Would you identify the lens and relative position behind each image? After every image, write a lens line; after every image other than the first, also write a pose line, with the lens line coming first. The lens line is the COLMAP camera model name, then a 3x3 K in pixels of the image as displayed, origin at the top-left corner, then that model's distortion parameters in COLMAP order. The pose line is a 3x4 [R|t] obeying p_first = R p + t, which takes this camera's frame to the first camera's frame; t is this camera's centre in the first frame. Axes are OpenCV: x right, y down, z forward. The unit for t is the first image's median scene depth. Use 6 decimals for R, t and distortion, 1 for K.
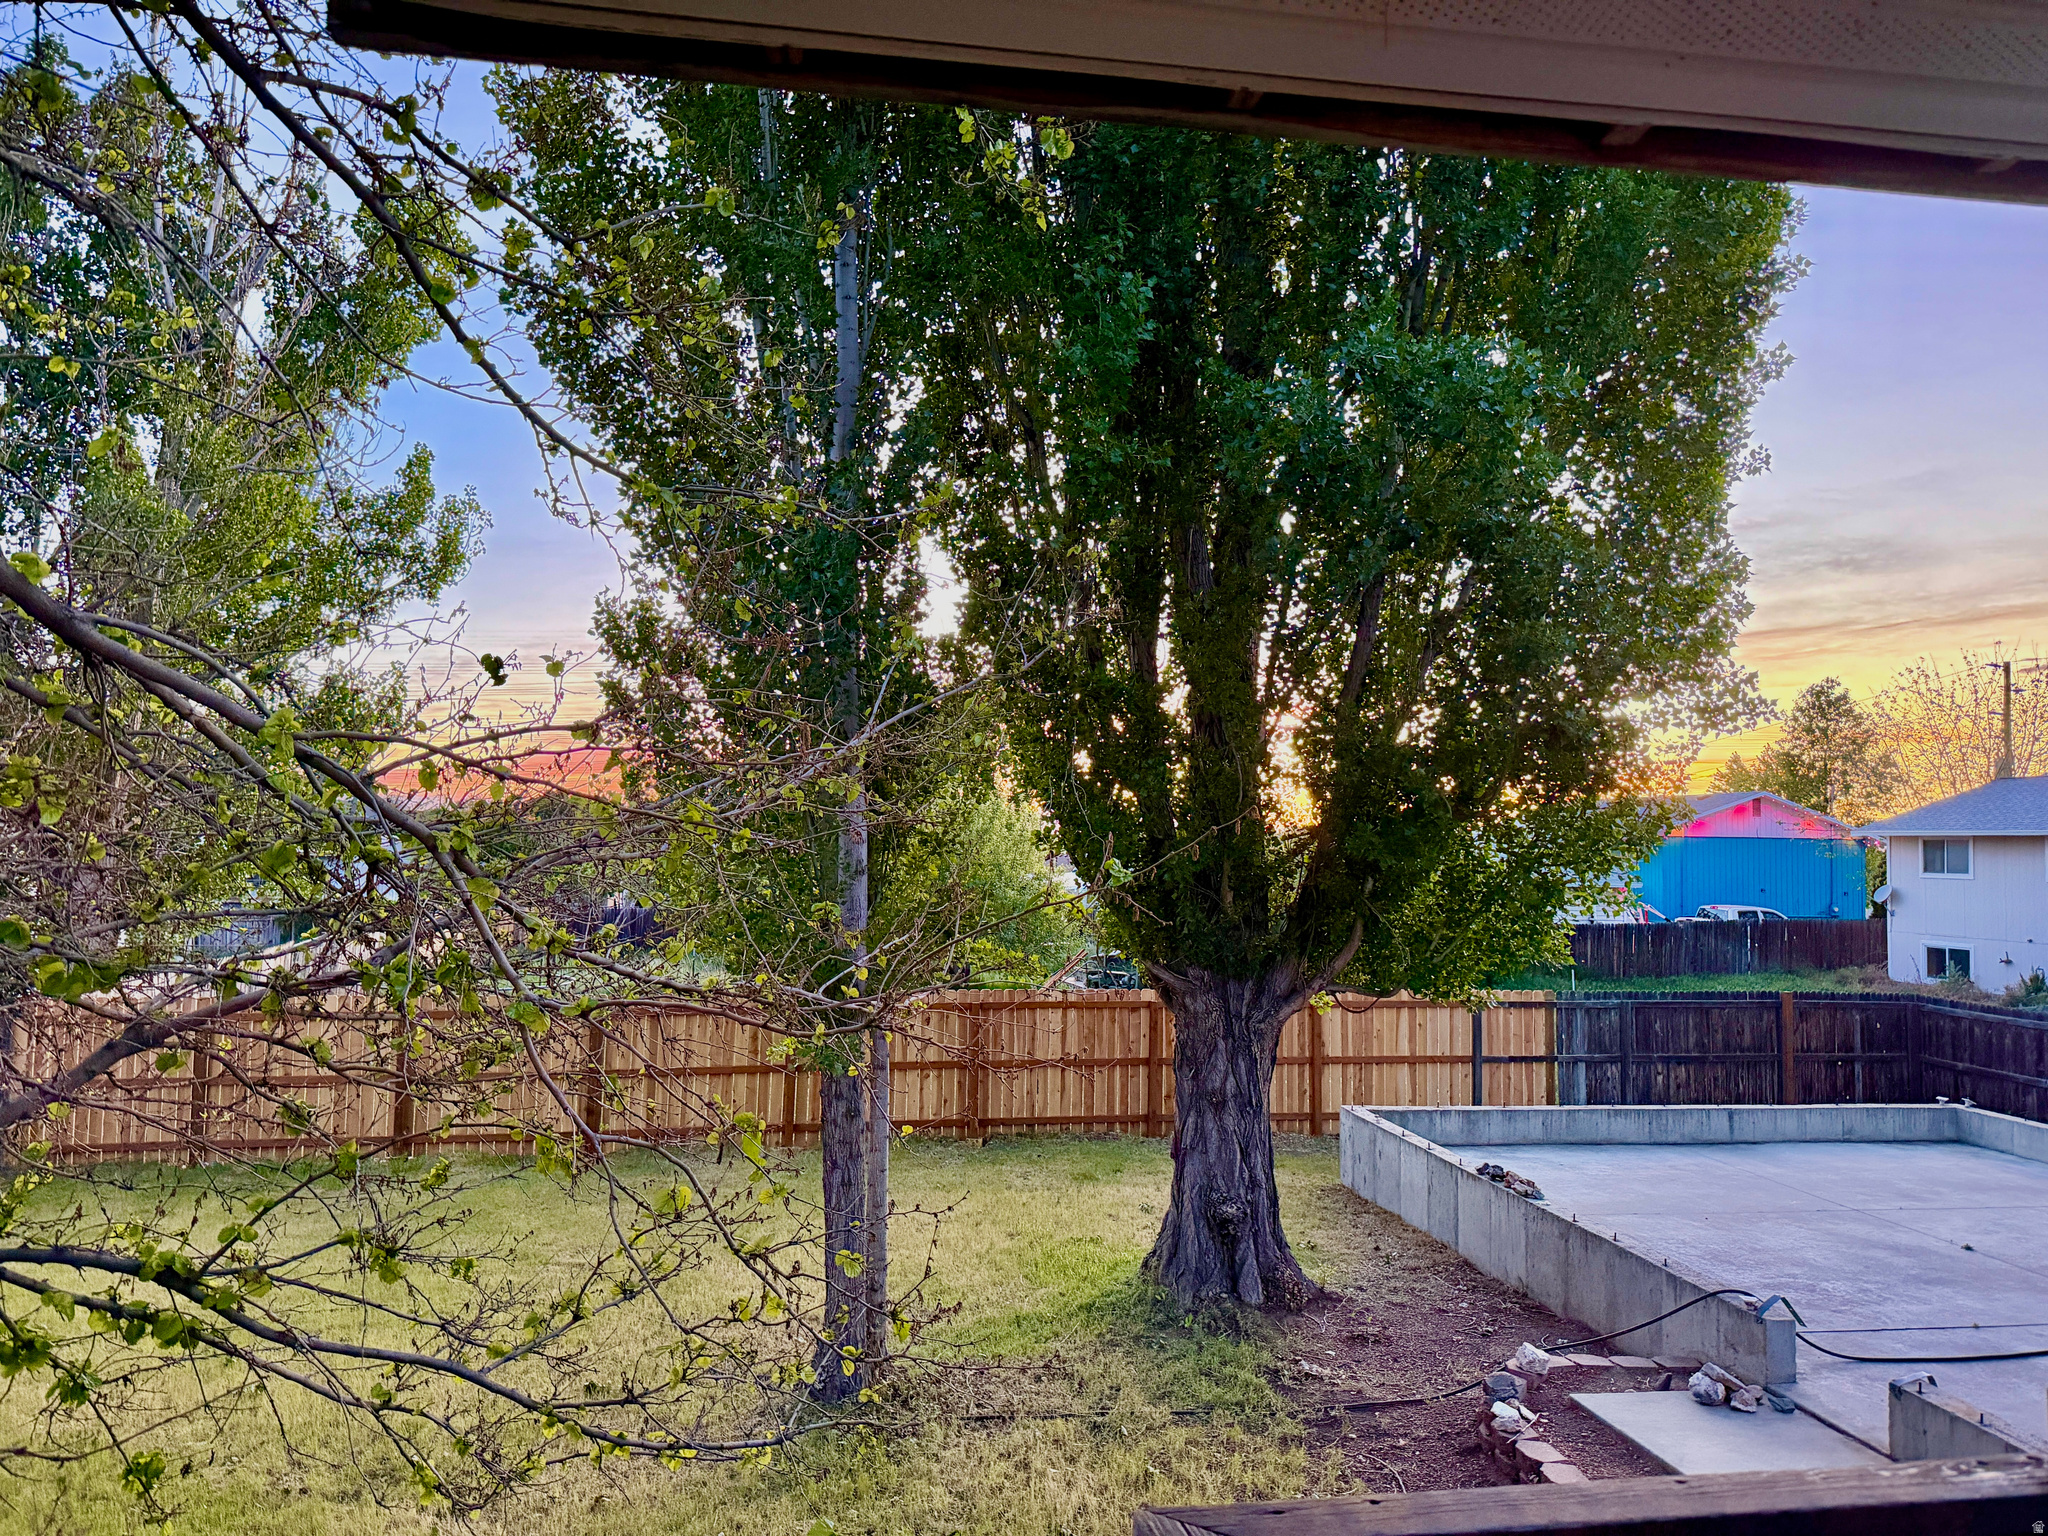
lens RADIAL K [[1480.2, 0, 1024.0], [0, 1480.2, 768.0], [0, 0, 1]] dist [0.065524, -0.003736]
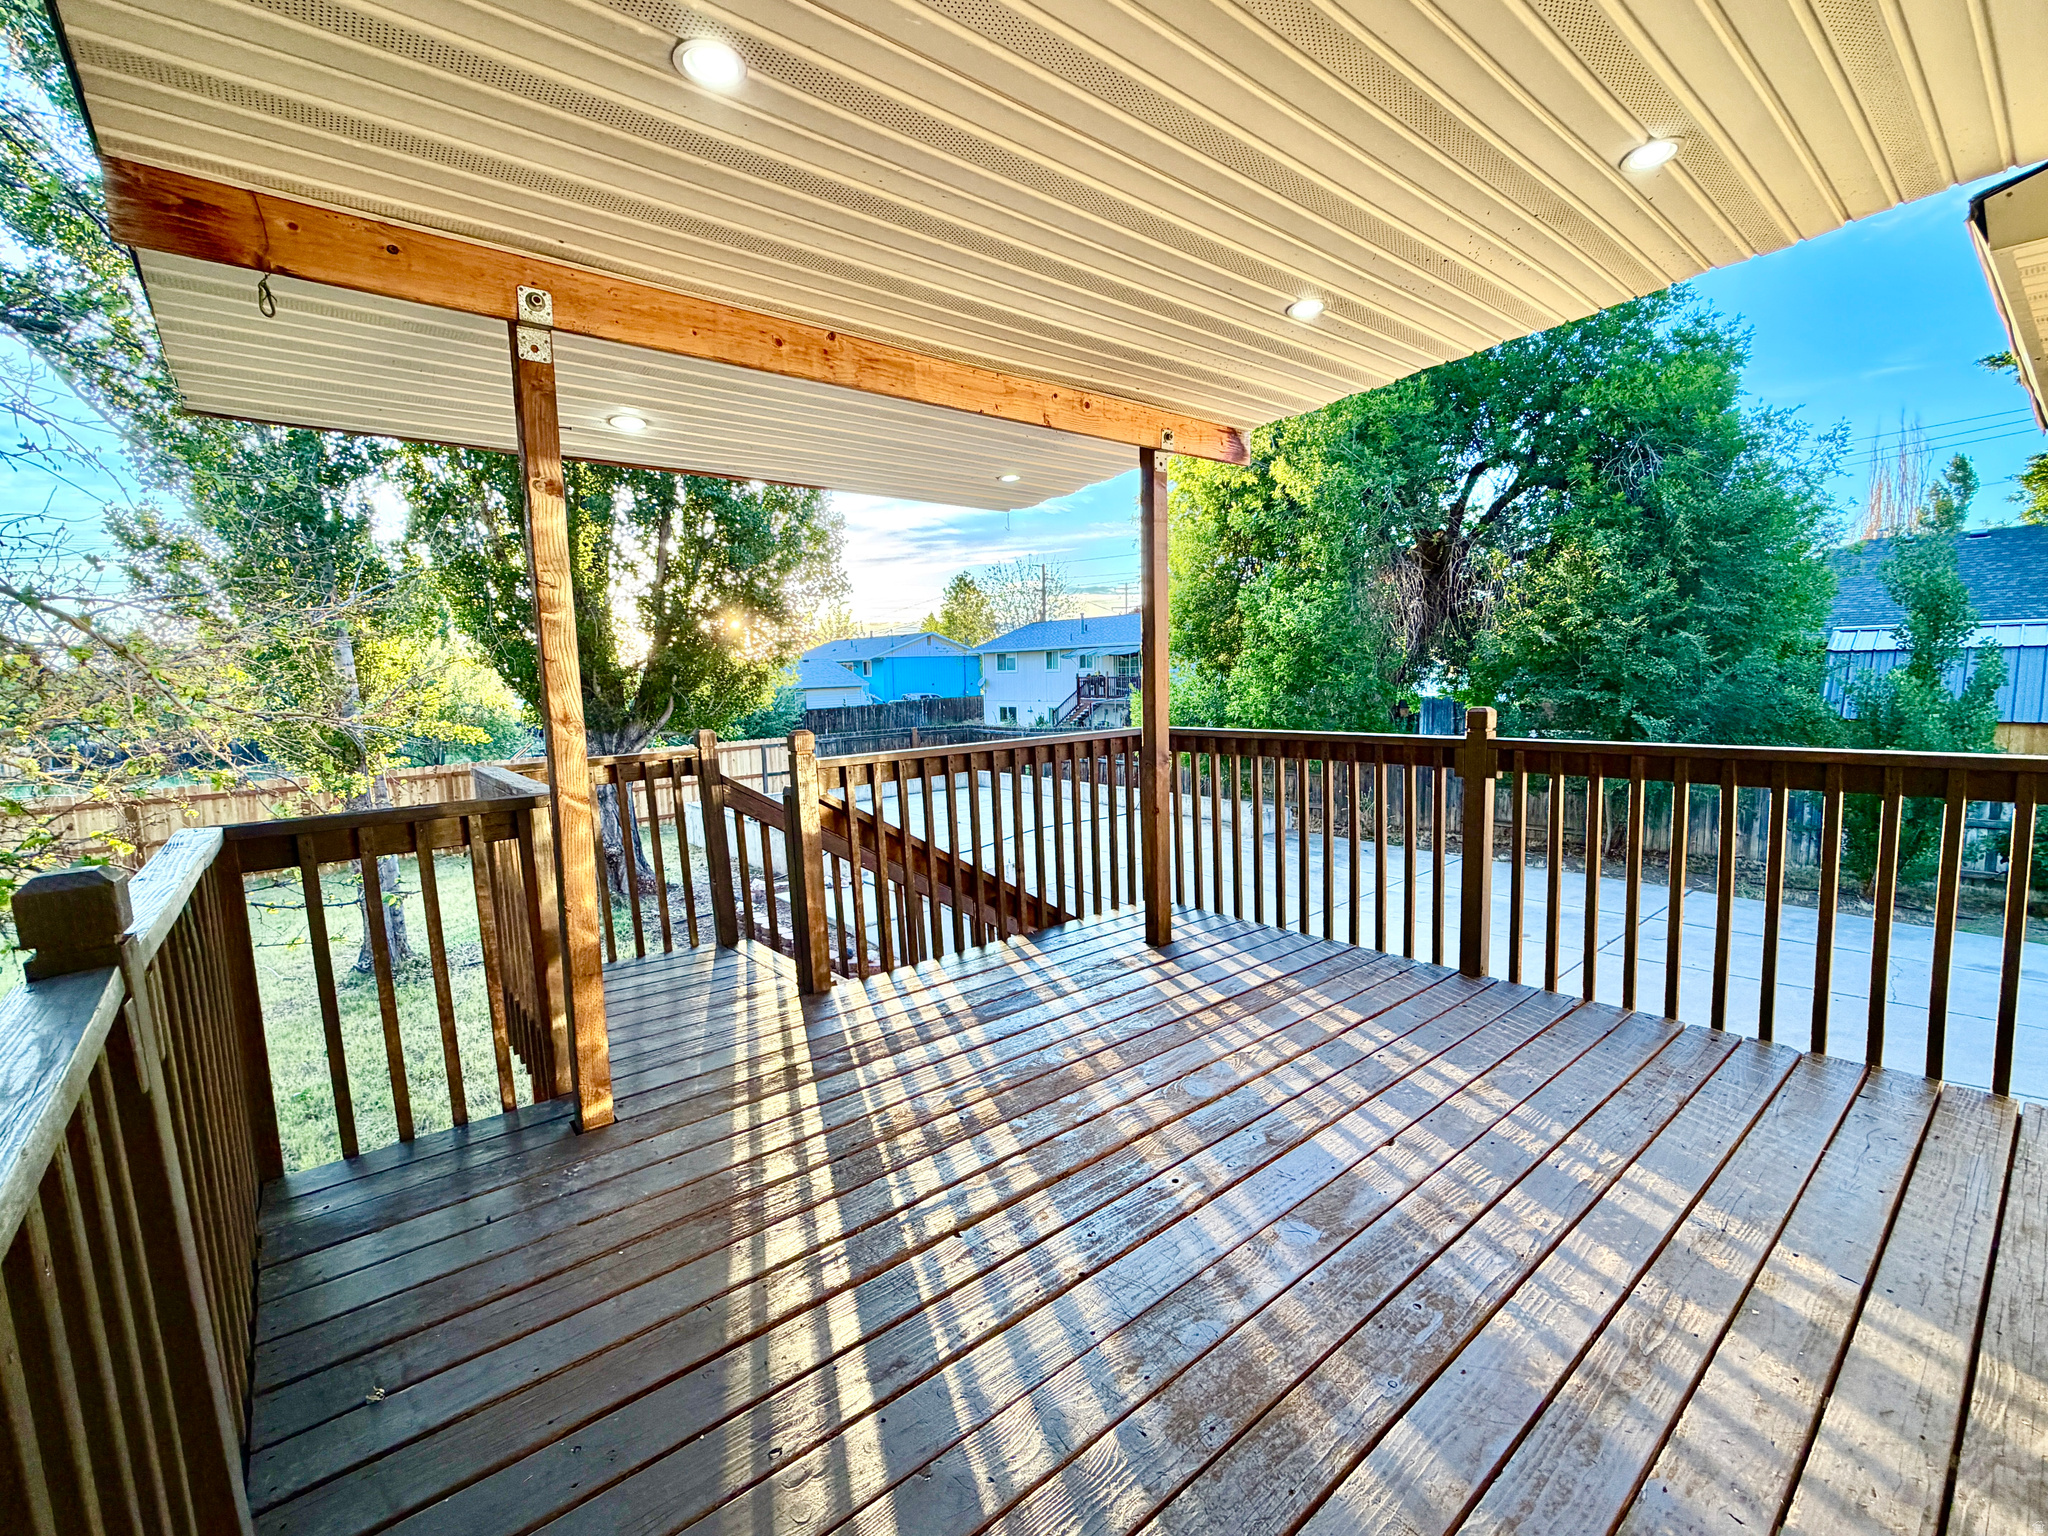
lens RADIAL K [[890.6, 0, 1024.0], [0, 890.6, 768.0], [0, 0, 1]] dist [0.002076, 0.000386]
pose [[0.852166, -0.100811, 0.513469, 0.005918], [0.016590, 0.985978, 0.166047, 0.005029], [-0.523009, -0.132981, 0.841889, -0.150840]]
